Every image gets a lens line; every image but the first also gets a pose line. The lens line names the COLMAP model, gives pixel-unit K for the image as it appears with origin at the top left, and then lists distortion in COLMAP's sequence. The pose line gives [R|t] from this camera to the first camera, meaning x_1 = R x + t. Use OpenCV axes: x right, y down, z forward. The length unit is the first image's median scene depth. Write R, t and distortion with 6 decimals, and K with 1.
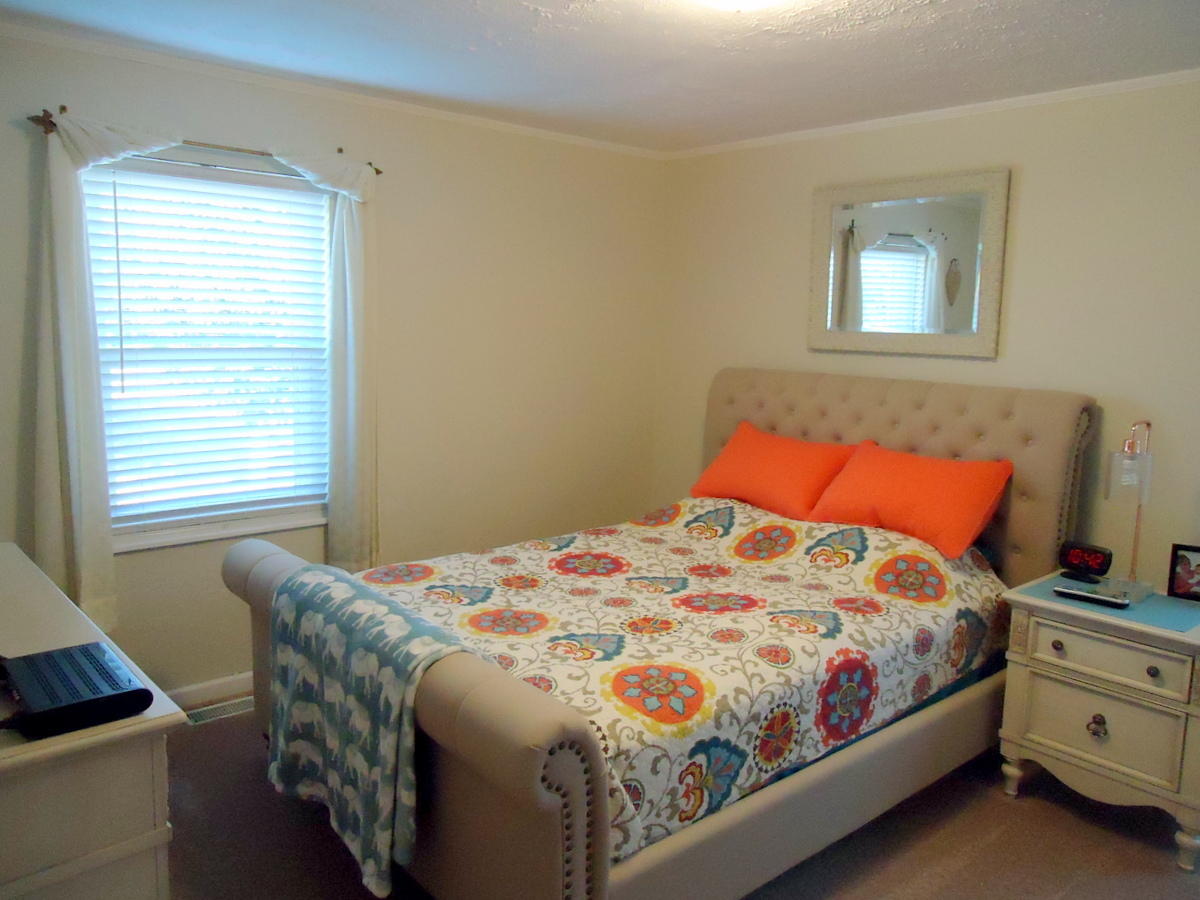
lens RADIAL K [[883.5, 0, 598.4], [0, 883.5, 448.5], [0, 0, 1]] dist [-0.013227, 0.002183]
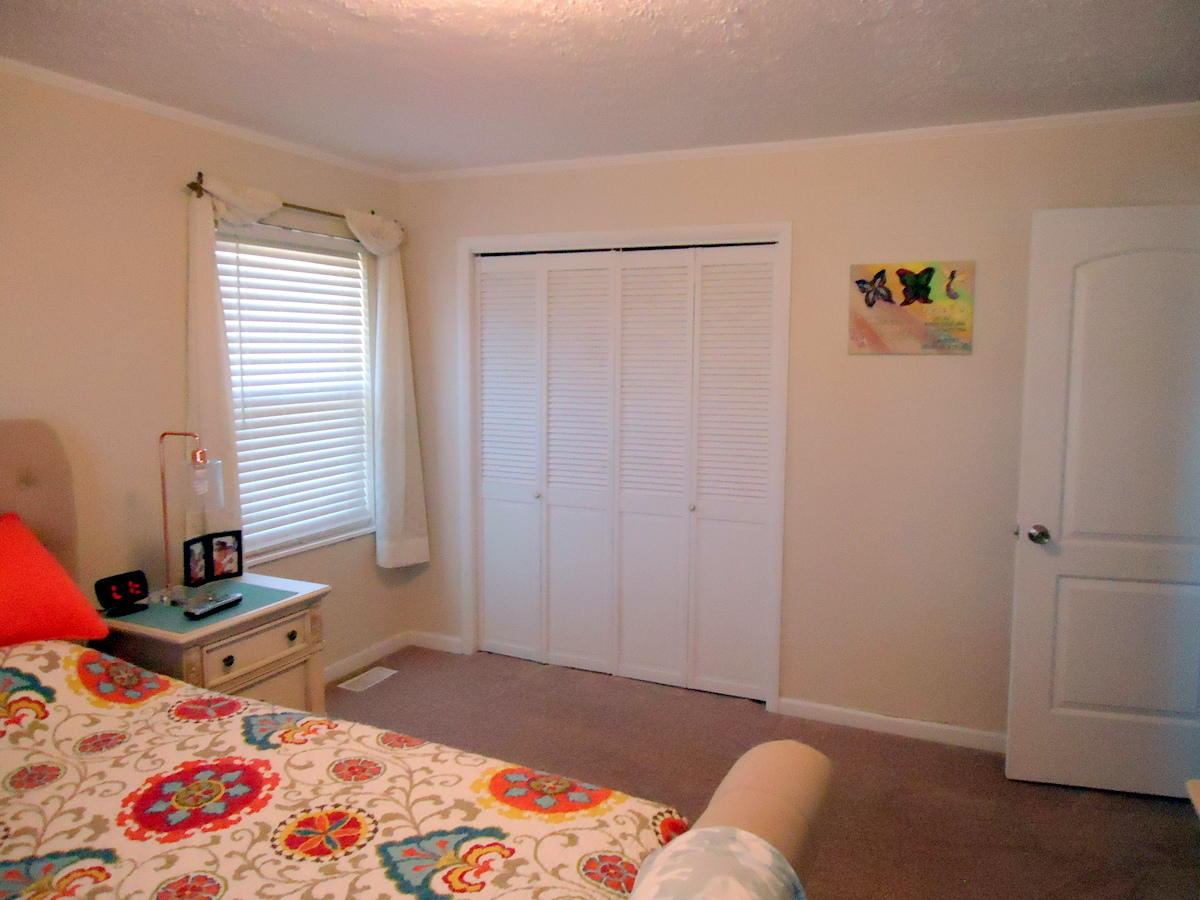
lens RADIAL K [[883.5, 0, 597.4], [0, 883.5, 453.1], [0, 0, 1]] dist [-0.013227, 0.002183]
pose [[-0.408476, -0.131896, 0.903189, -0.556914], [0.120126, 0.973130, 0.196437, -0.163057], [-0.904830, 0.188736, -0.381656, 1.029595]]
